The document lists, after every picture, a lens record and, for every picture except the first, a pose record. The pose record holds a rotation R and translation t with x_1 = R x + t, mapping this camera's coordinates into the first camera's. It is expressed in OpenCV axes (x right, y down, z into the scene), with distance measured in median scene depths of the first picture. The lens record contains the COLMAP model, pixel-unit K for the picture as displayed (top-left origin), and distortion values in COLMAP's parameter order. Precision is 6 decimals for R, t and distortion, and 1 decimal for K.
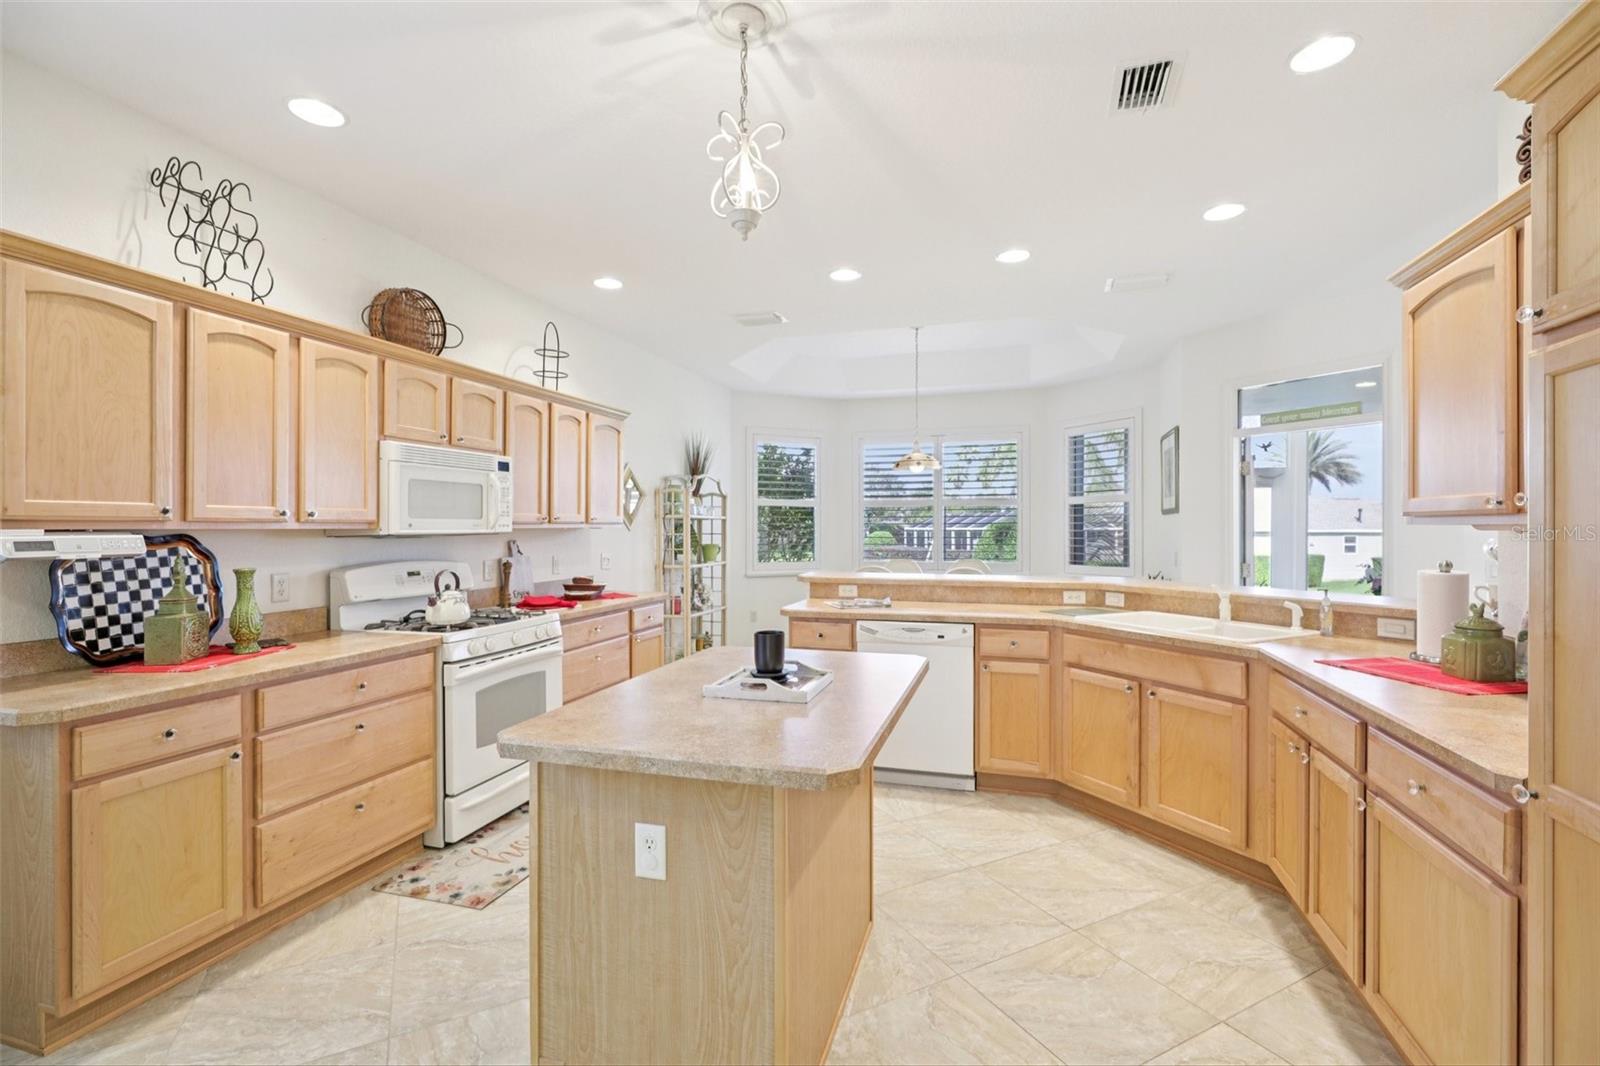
lens RADIAL K [[714.6, 0, 805.3], [0, 714.6, 529.8], [0, 0, 1]] dist [0.000902, 0.000115]
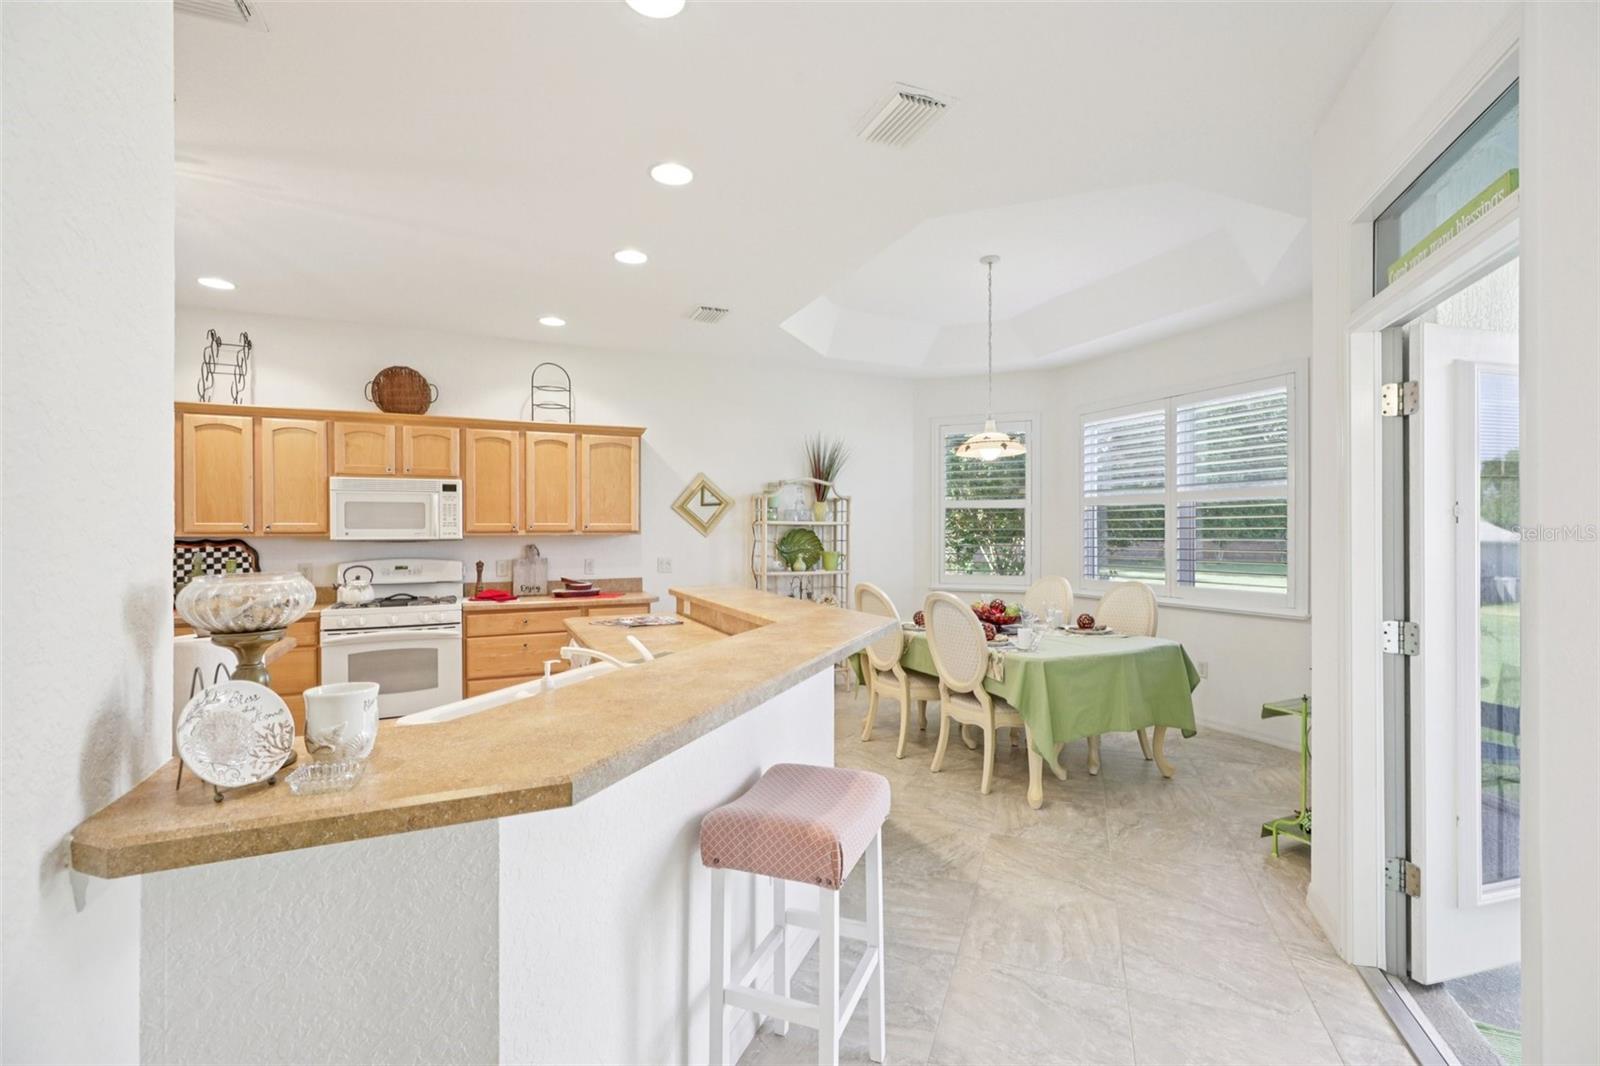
lens RADIAL K [[712.6, 0, 805.2], [0, 712.6, 531.1], [0, 0, 1]] dist [0.001931, 0.000450]
pose [[0.661115, -0.002890, -0.750279, 1.245758], [-0.000593, 0.999990, -0.004374, -0.006153], [0.750284, 0.003337, 0.661107, 0.803462]]
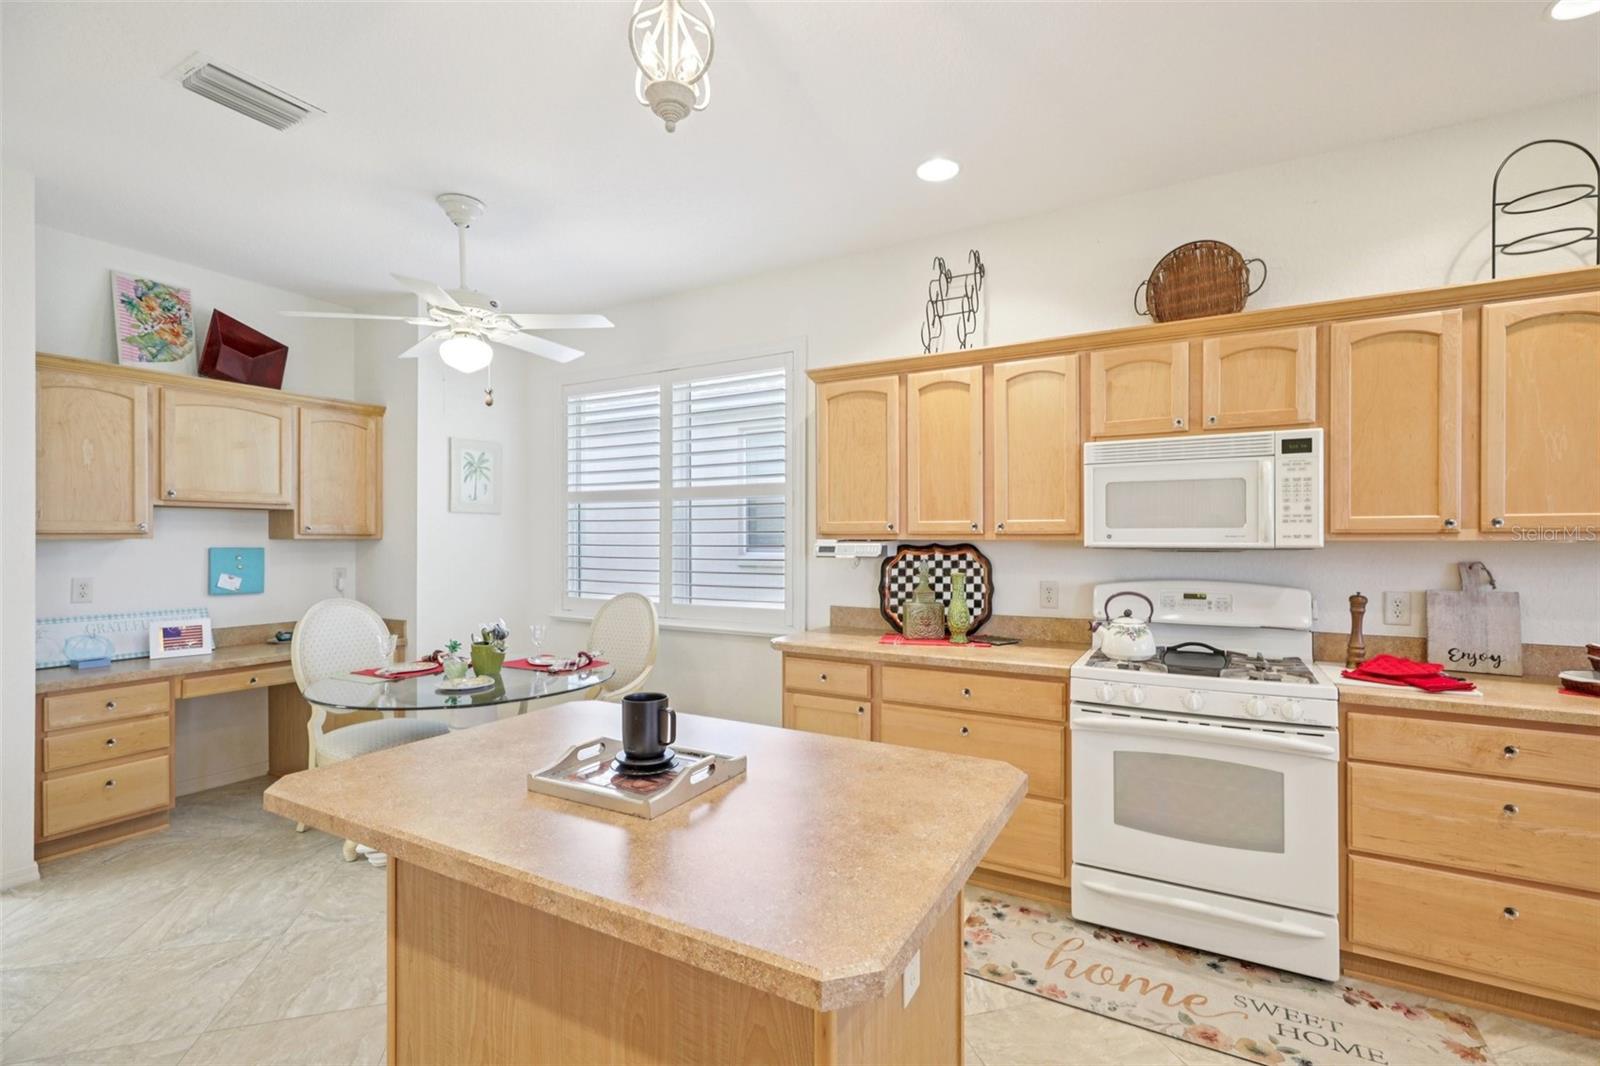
lens RADIAL K [[716.8, 0, 803.8], [0, 716.8, 537.8], [0, 0, 1]] dist [0.000931, 0.000227]
pose [[-0.219783, 0.002551, -0.975546, 0.402103], [-0.003922, 0.999986, 0.003498, -0.006764], [0.975541, 0.004595, -0.219770, 0.900907]]
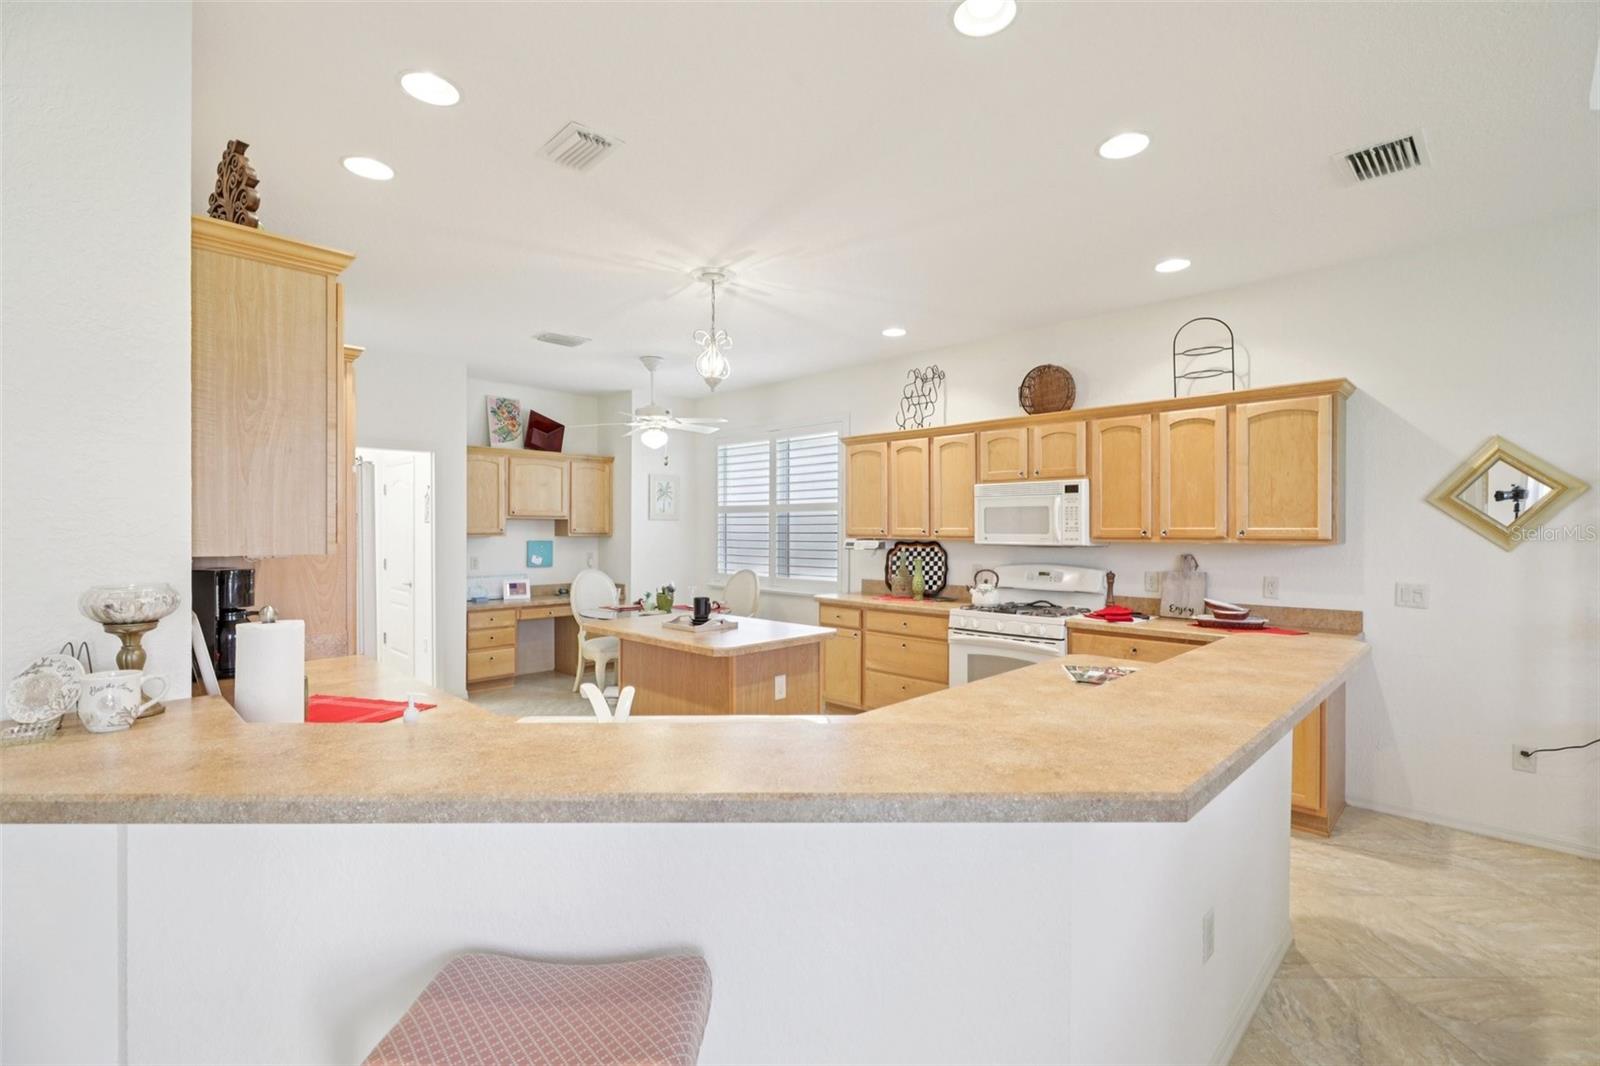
lens RADIAL K [[714.6, 0, 805.3], [0, 714.6, 529.8], [0, 0, 1]] dist [0.000902, 0.000115]
pose [[-0.463550, 0.001276, -0.886070, 1.046379], [-0.004800, 0.999981, 0.003951, -0.030773], [0.886058, 0.006085, -0.463535, 1.477548]]
